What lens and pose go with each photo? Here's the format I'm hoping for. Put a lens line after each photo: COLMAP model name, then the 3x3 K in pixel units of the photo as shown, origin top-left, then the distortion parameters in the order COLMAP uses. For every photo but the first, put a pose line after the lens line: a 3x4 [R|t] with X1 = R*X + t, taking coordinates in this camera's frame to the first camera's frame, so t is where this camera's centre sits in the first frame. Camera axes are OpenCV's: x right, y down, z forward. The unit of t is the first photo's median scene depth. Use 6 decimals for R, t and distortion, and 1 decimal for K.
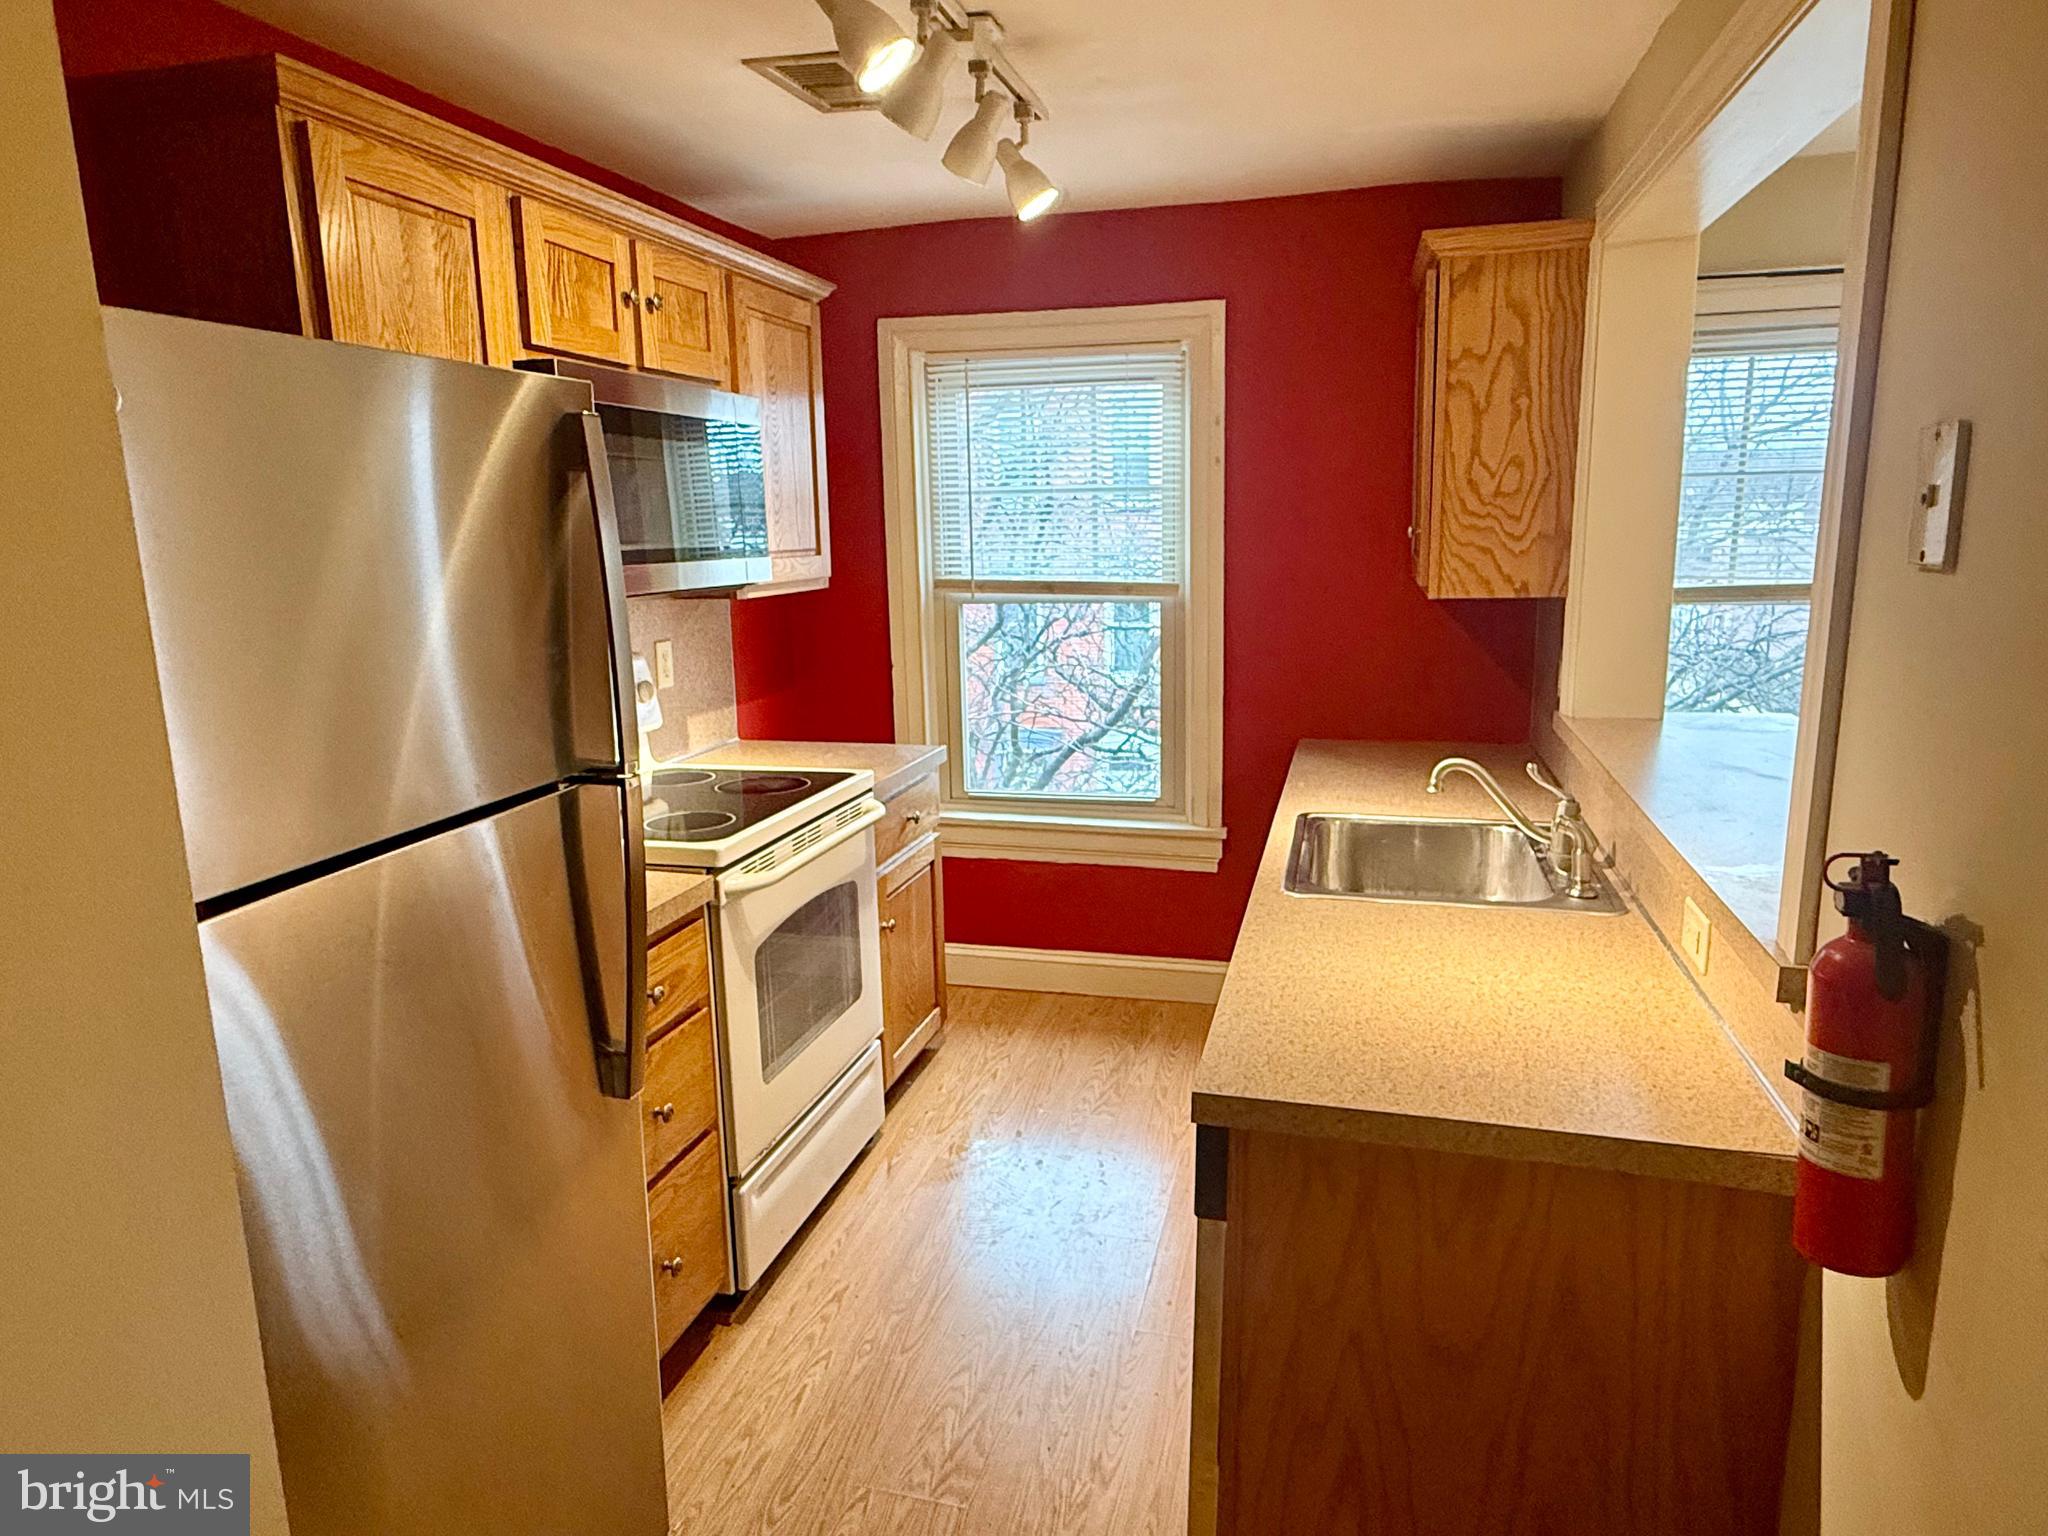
lens RADIAL K [[1282.8, 0, 1020.5], [0, 1282.8, 764.4], [0, 0, 1]] dist [0.009662, 0.001050]
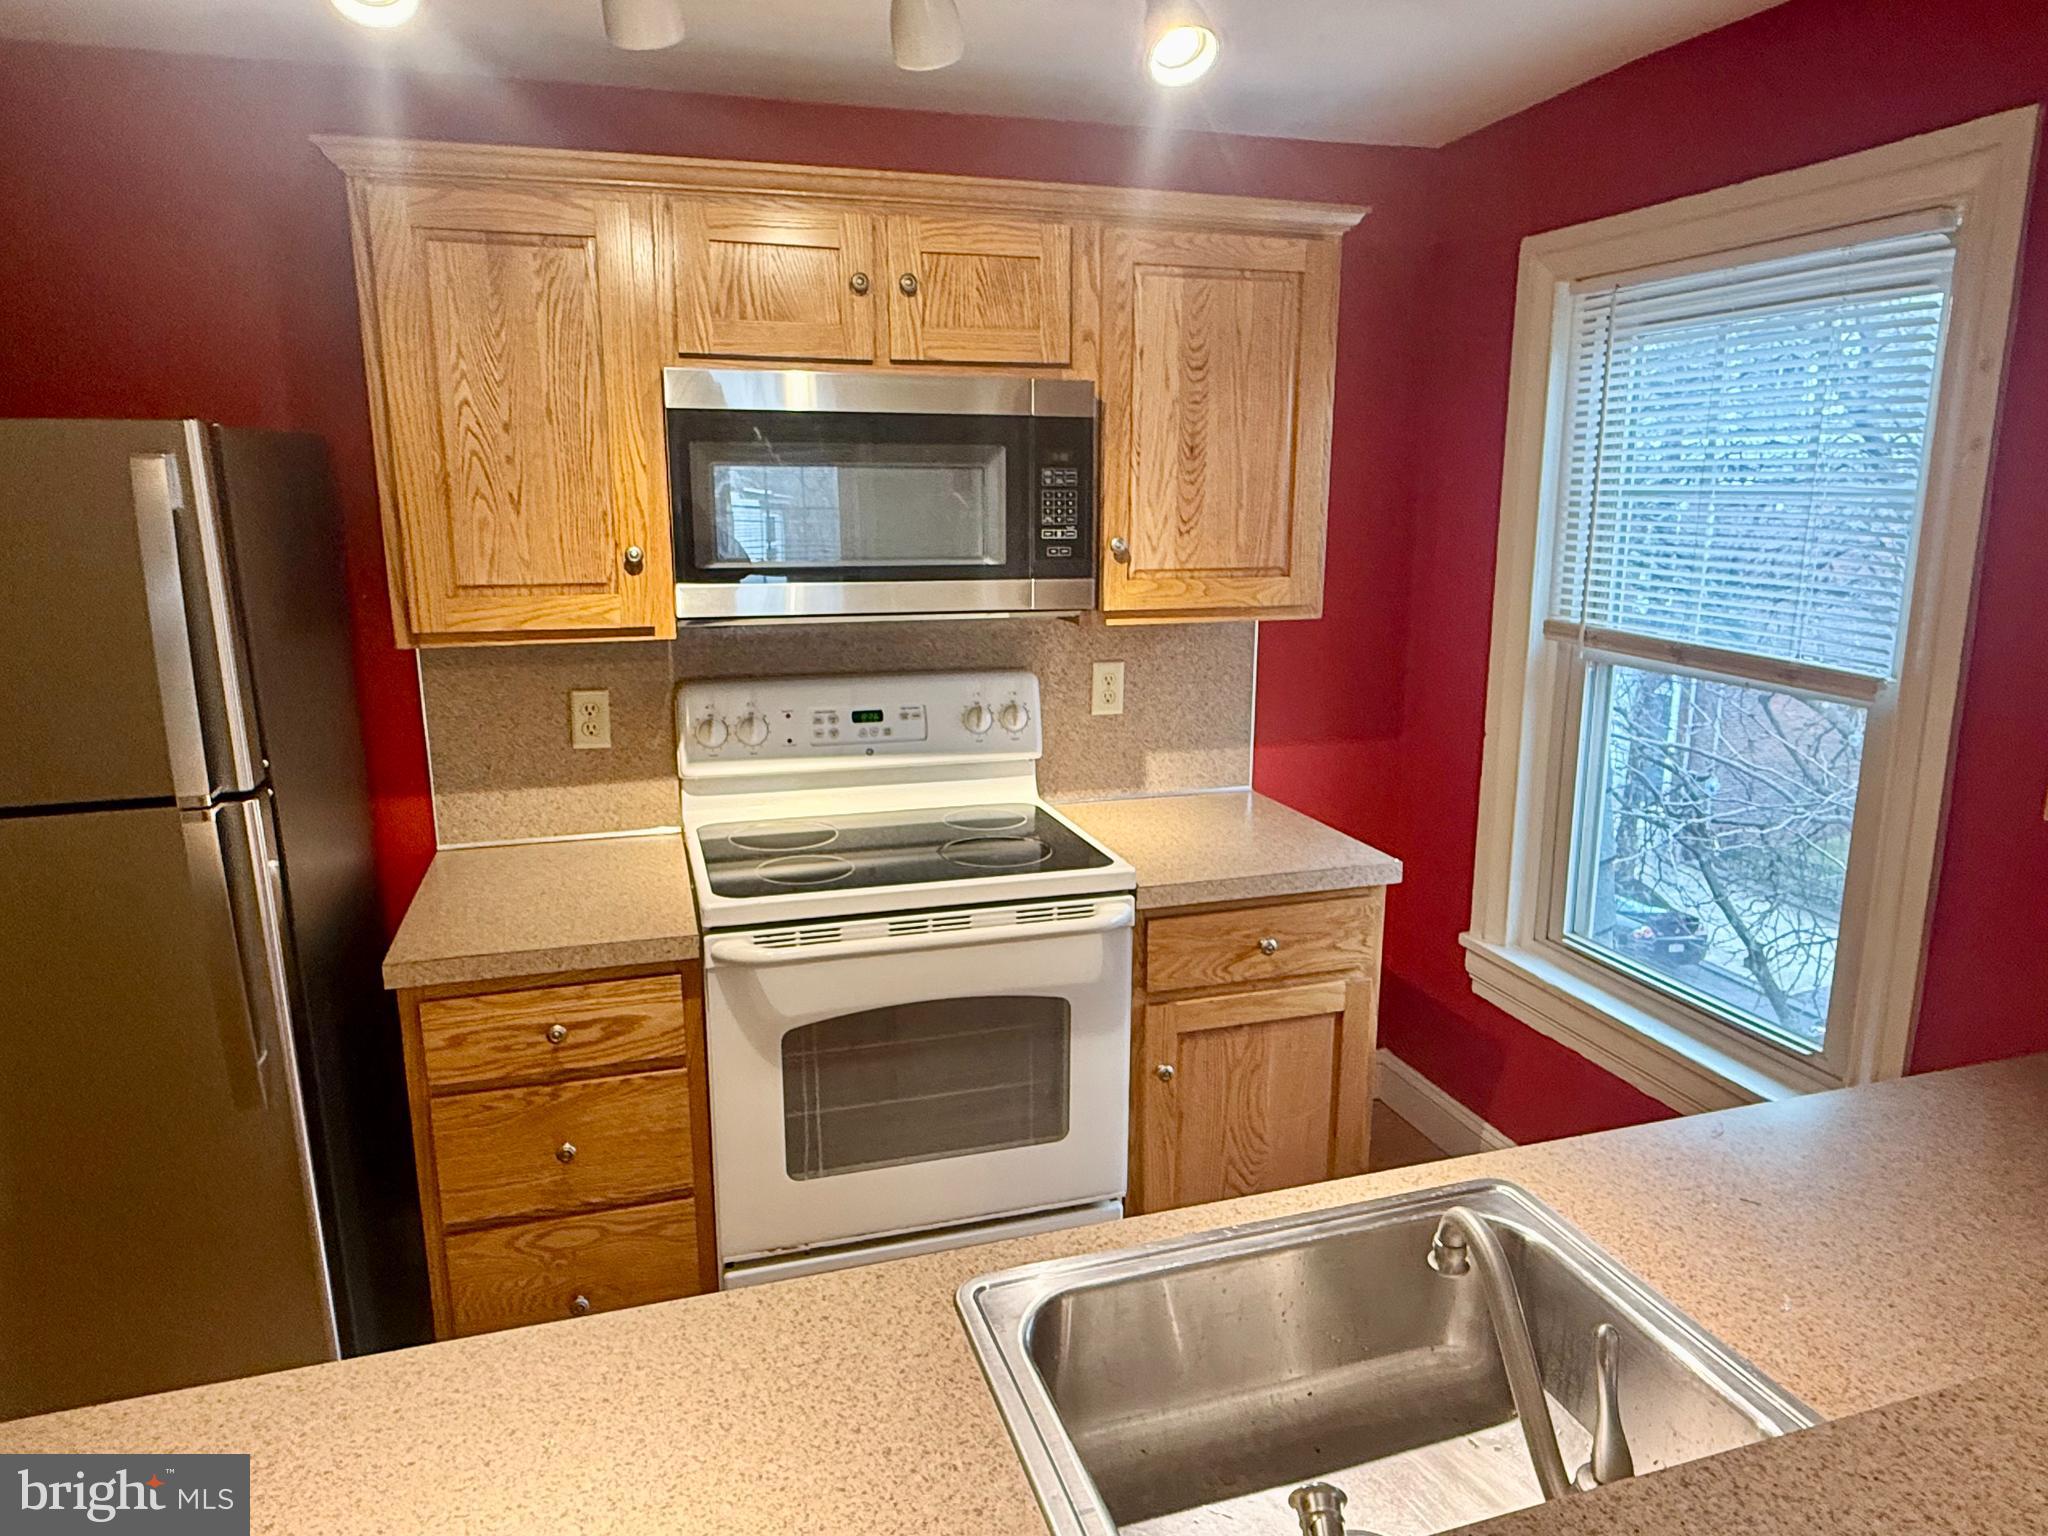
lens RADIAL K [[1282.8, 0, 1014.9], [0, 1282.8, 759.2], [0, 0, 1]] dist [0.009662, 0.001050]
pose [[0.532911, 0.196889, -0.822946, 0.501780], [-0.170266, 0.977611, 0.123635, -0.153533], [0.828864, 0.074233, 0.554503, 0.562678]]
